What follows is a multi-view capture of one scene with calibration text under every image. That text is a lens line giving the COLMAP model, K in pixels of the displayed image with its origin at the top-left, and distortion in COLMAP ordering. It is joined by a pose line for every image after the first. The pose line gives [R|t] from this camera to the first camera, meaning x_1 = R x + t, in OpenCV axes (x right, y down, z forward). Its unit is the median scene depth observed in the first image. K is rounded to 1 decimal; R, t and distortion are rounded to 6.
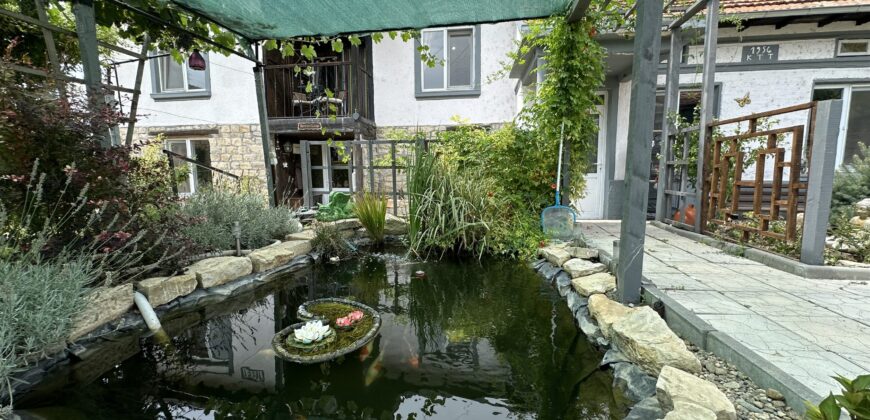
lens RADIAL K [[348.2, 0, 436.2], [0, 348.2, 212.5], [0, 0, 1]] dist [-0.001921, -0.000015]
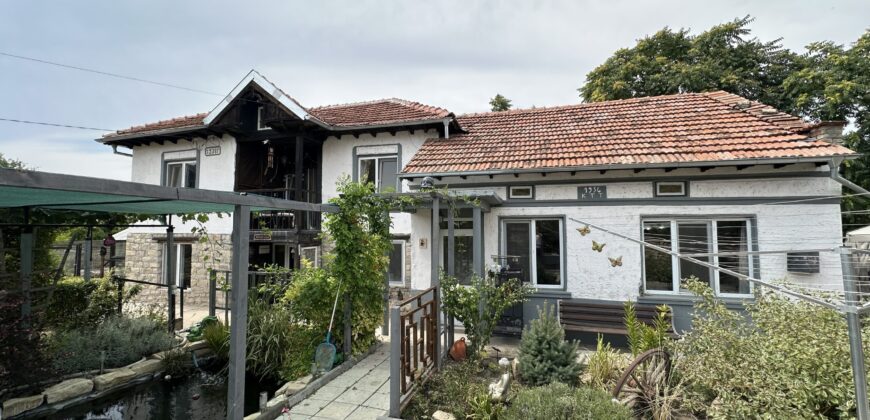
lens RADIAL K [[348.2, 0, 435.1], [0, 348.2, 209.1], [0, 0, 1]] dist [-0.001921, -0.000015]
pose [[0.991747, -0.001857, -0.128194, 0.566236], [-0.021381, 0.983497, -0.179656, -0.180089], [0.126412, 0.180914, 0.975341, -0.230065]]
